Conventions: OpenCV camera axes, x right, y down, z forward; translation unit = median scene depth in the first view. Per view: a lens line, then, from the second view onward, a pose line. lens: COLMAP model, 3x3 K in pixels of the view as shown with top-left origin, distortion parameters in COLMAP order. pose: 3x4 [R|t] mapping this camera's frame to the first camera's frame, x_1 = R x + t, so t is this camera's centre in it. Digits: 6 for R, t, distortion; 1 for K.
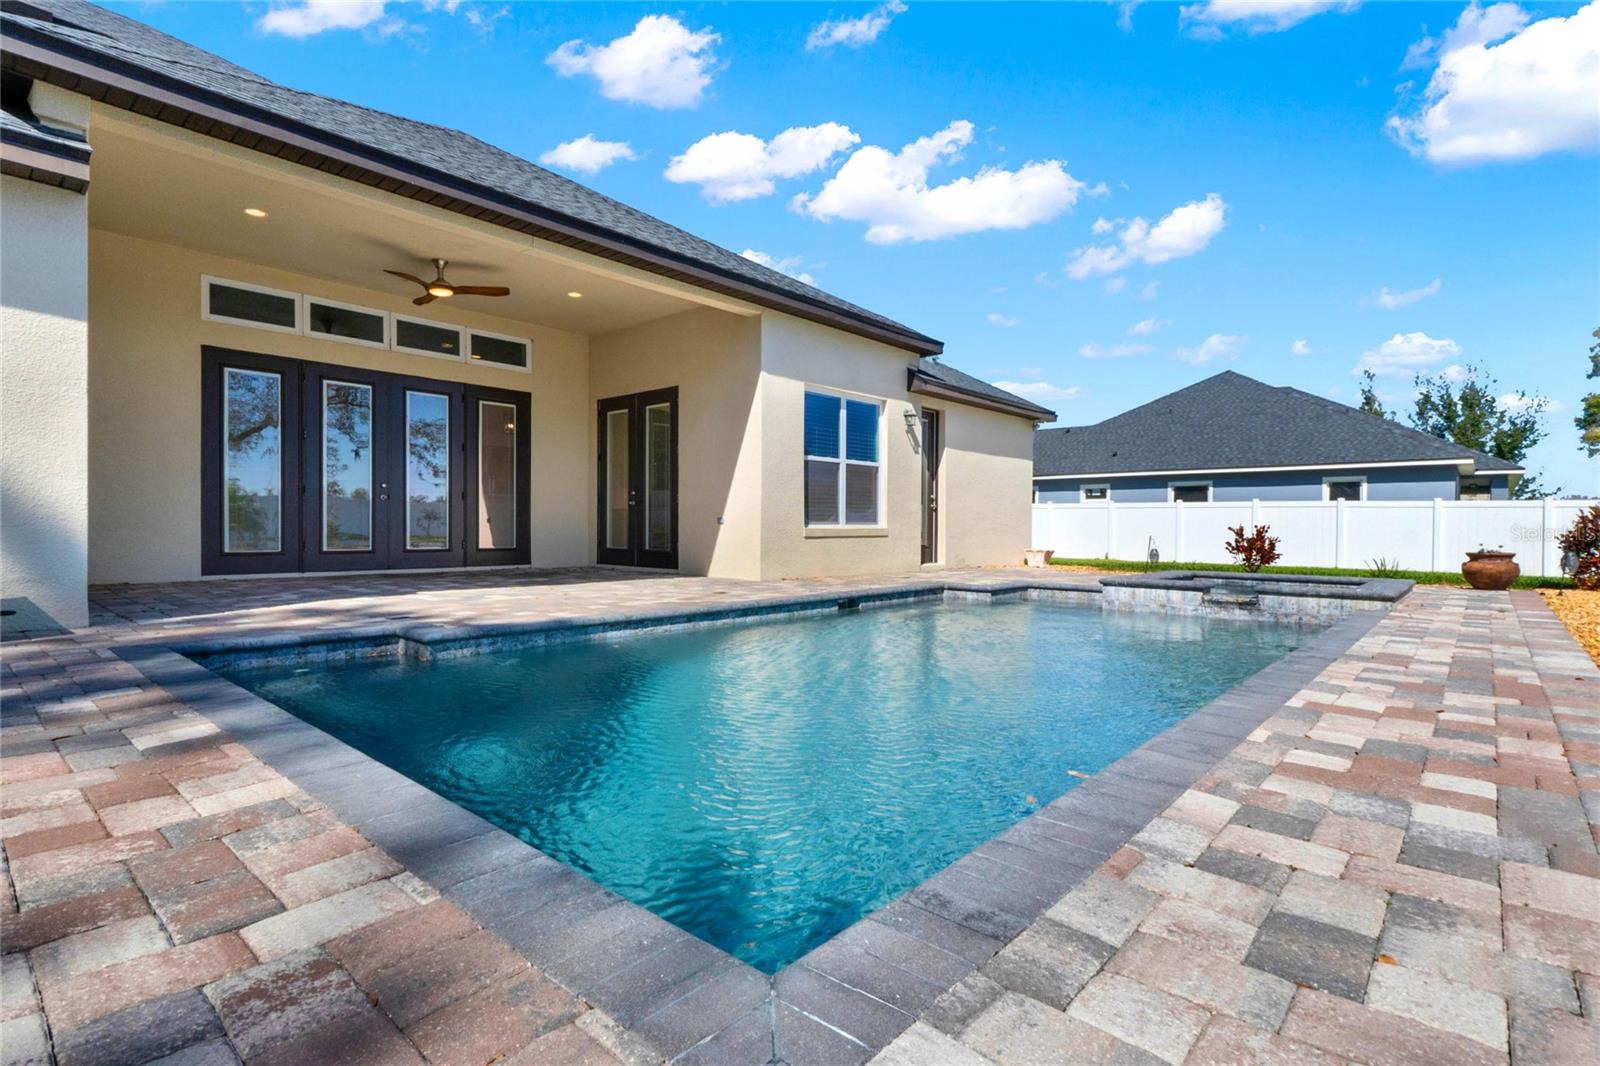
lens RADIAL K [[778.6, 0, 800.0], [0, 778.6, 533.0], [0, 0, 1]] dist [0.003004, 0.000336]
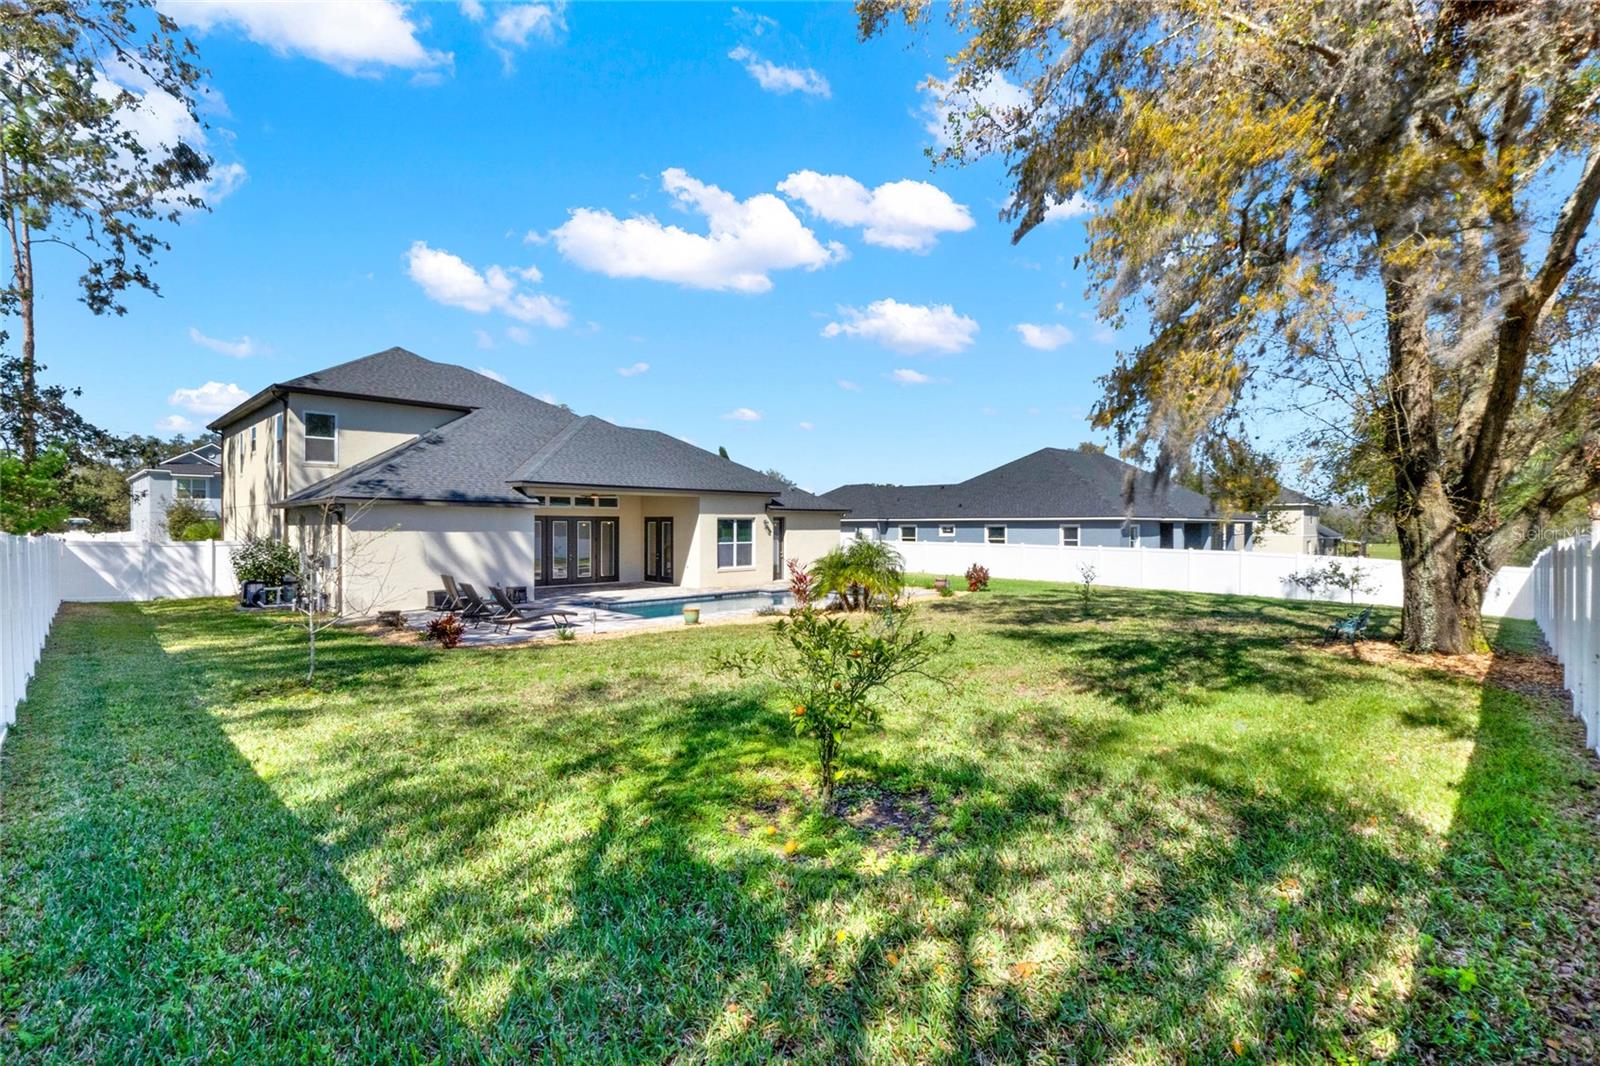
lens RADIAL K [[751.5, 0, 800.0], [0, 751.5, 533.0], [0, 0, 1]] dist [0.004138, -0.000214]
pose [[0.998466, -0.002995, -0.055290, 0.413515], [0.003161, 0.999991, 0.002918, -0.130420], [0.055281, -0.003088, 0.998466, -1.535906]]
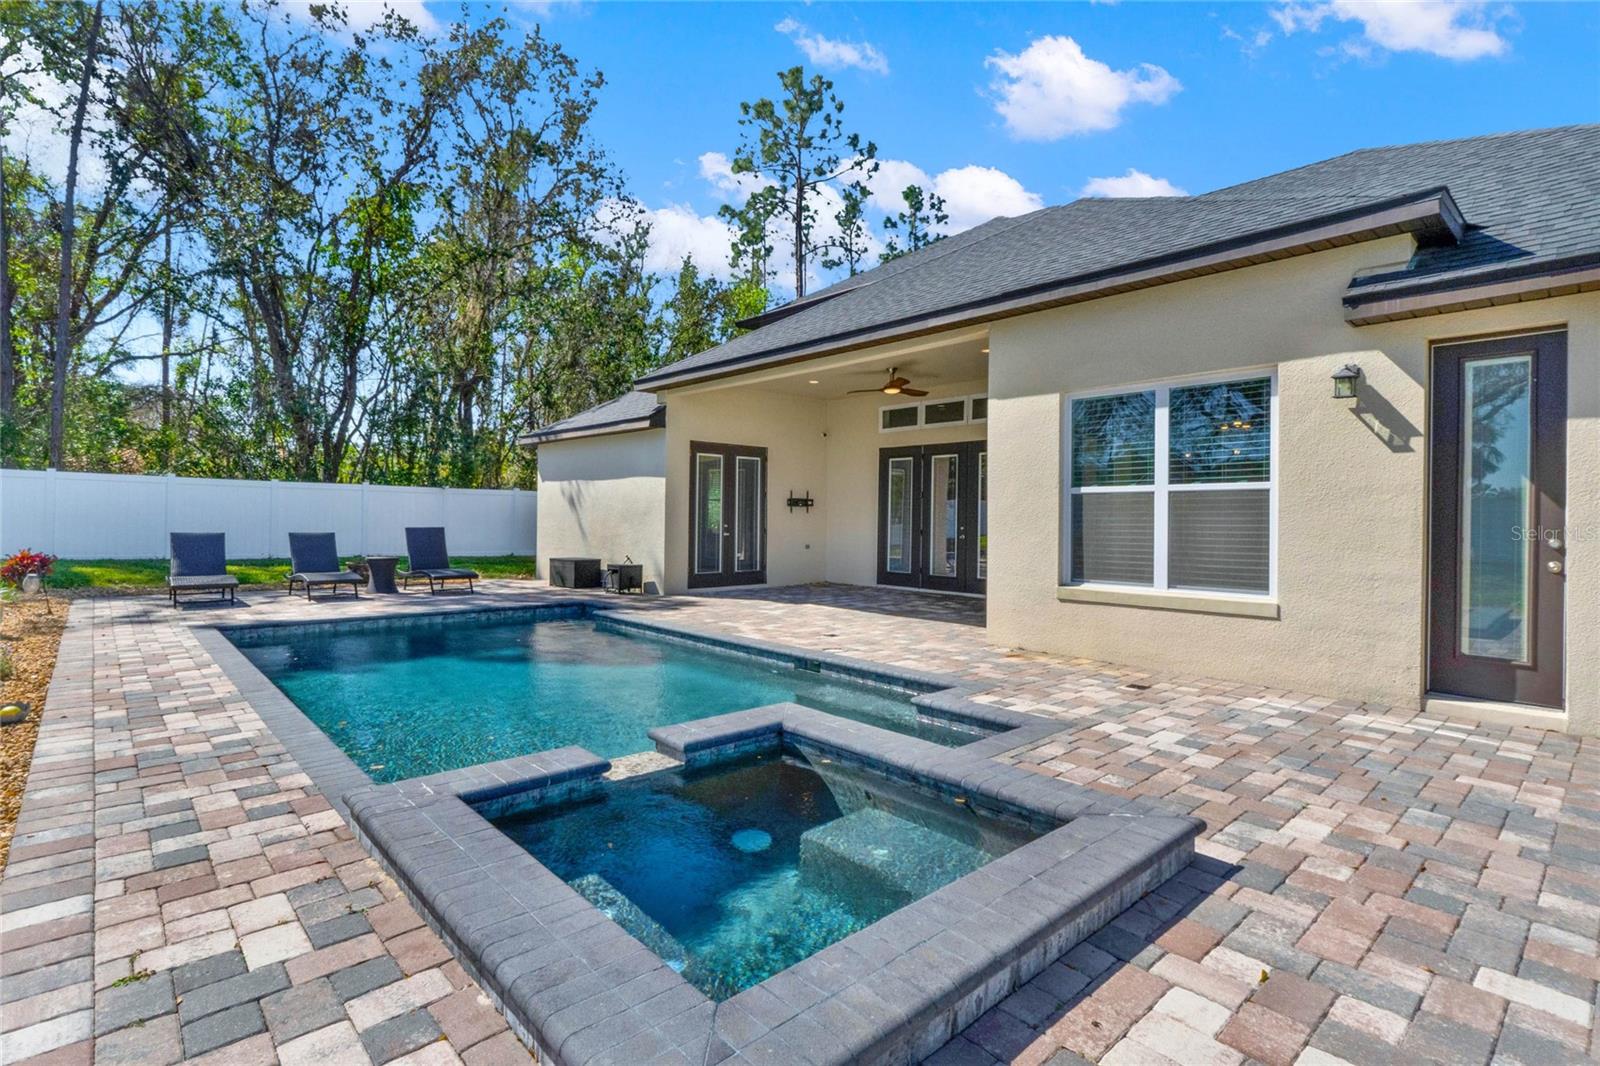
lens RADIAL K [[772.8, 0, 800.0], [0, 772.8, 533.0], [0, 0, 1]] dist [0.001140, -0.000044]
pose [[-0.104386, 0.010913, -0.994477, 0.700264], [-0.019607, 0.999723, 0.013029, -0.057514], [0.994344, 0.020859, -0.104143, 0.763300]]
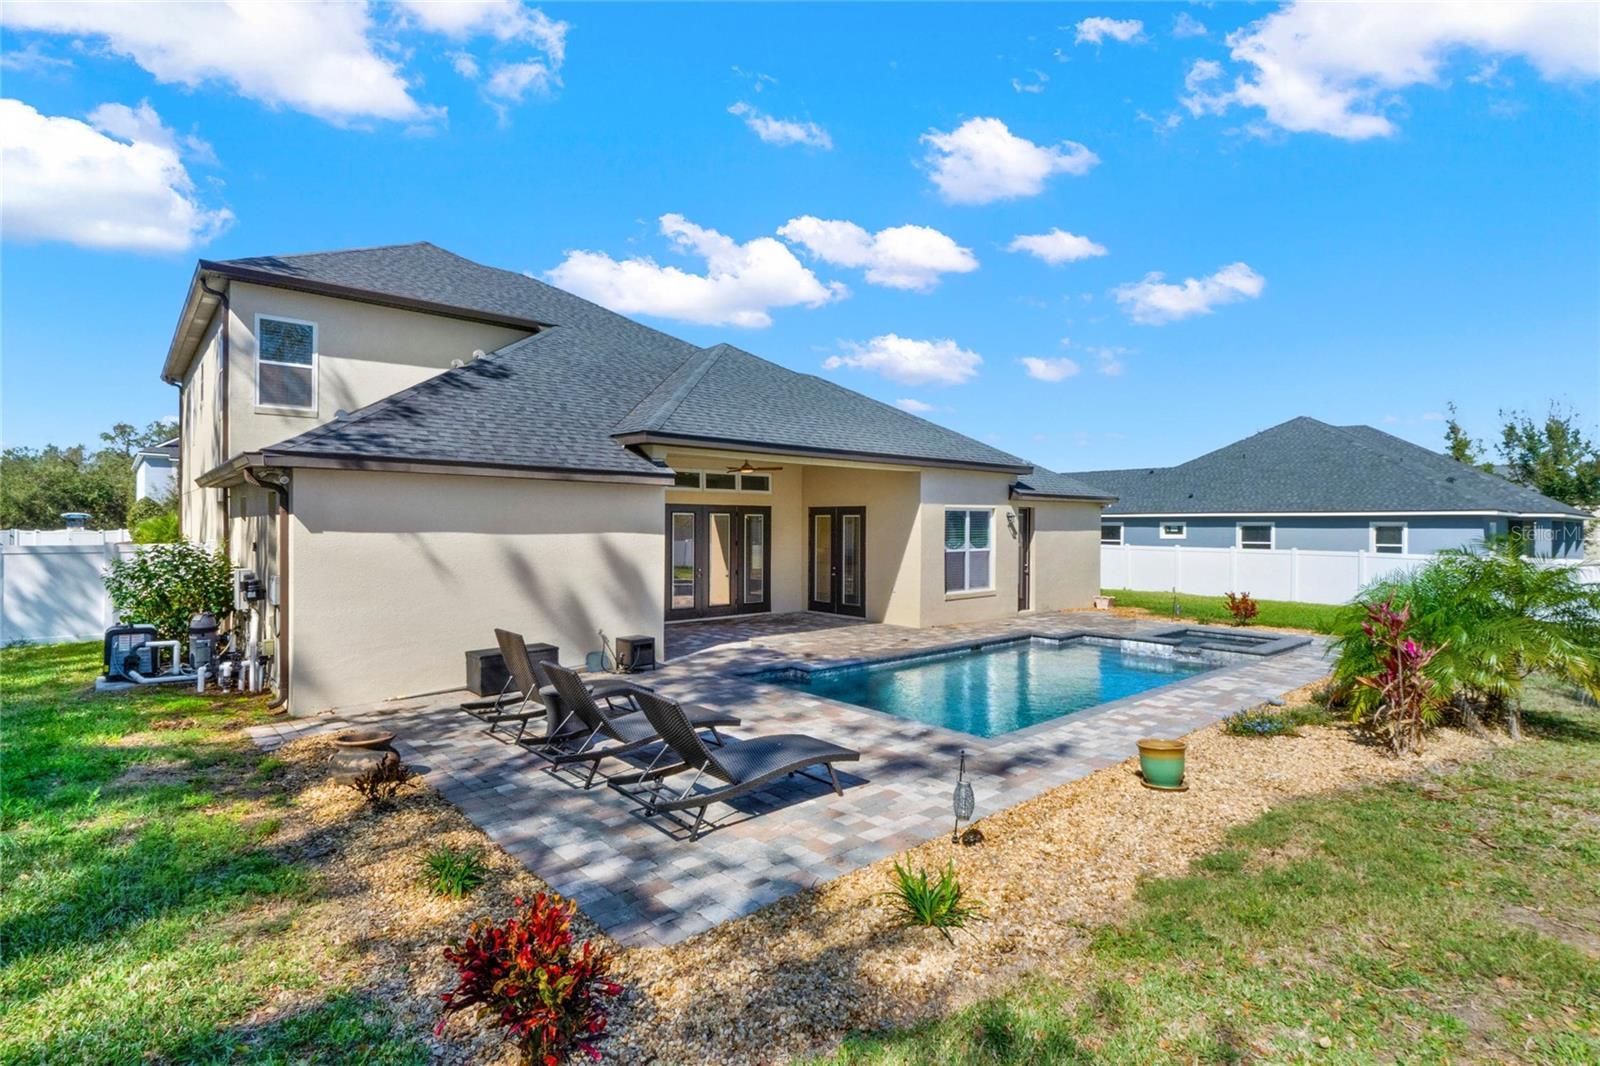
lens RADIAL K [[791.2, 0, 797.2], [0, 791.2, 526.2], [0, 0, 1]] dist [-0.002034, -0.000767]
pose [[0.992491, -0.000668, -0.122318, -0.090748], [0.000028, 0.999986, -0.005231, -0.130306], [0.122319, 0.005188, 0.992477, -0.638058]]
